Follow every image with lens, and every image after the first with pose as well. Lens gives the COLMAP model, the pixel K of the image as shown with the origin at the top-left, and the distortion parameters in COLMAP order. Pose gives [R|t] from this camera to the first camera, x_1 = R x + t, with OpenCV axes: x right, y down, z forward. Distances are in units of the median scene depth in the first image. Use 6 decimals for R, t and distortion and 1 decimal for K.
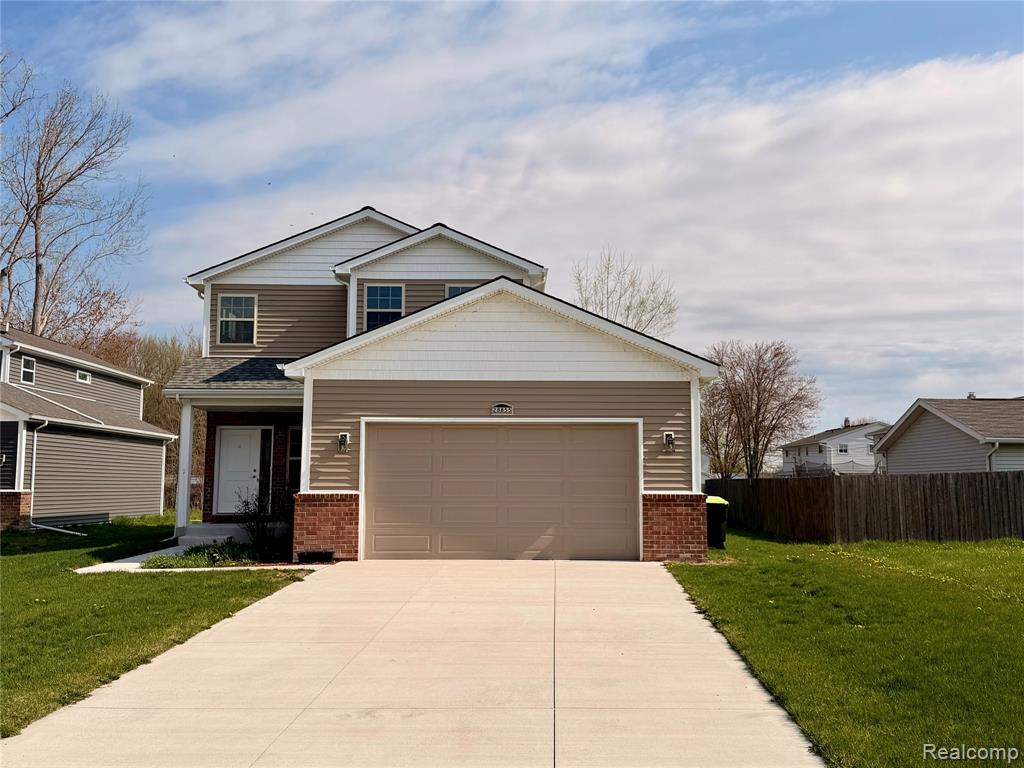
lens RADIAL K [[990.9, 0, 509.2], [0, 990.9, 361.3], [0, 0, 1]] dist [0.232000, -0.002009]
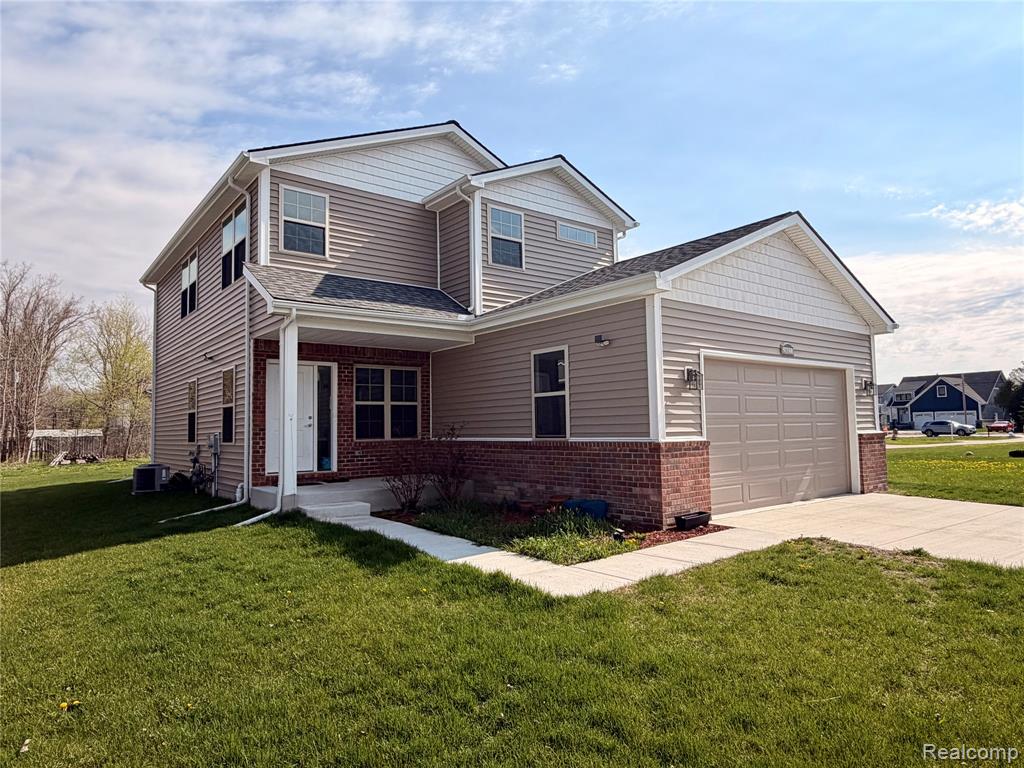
lens RADIAL K [[630.6, 0, 512.0], [0, 630.6, 384.0], [0, 0, 1]] dist [0.019266, -0.013844]
pose [[0.783356, 0.026889, 0.620991, -0.469814], [-0.059089, 0.997761, 0.031335, 0.061657], [-0.618758, -0.061240, 0.783191, 0.541347]]
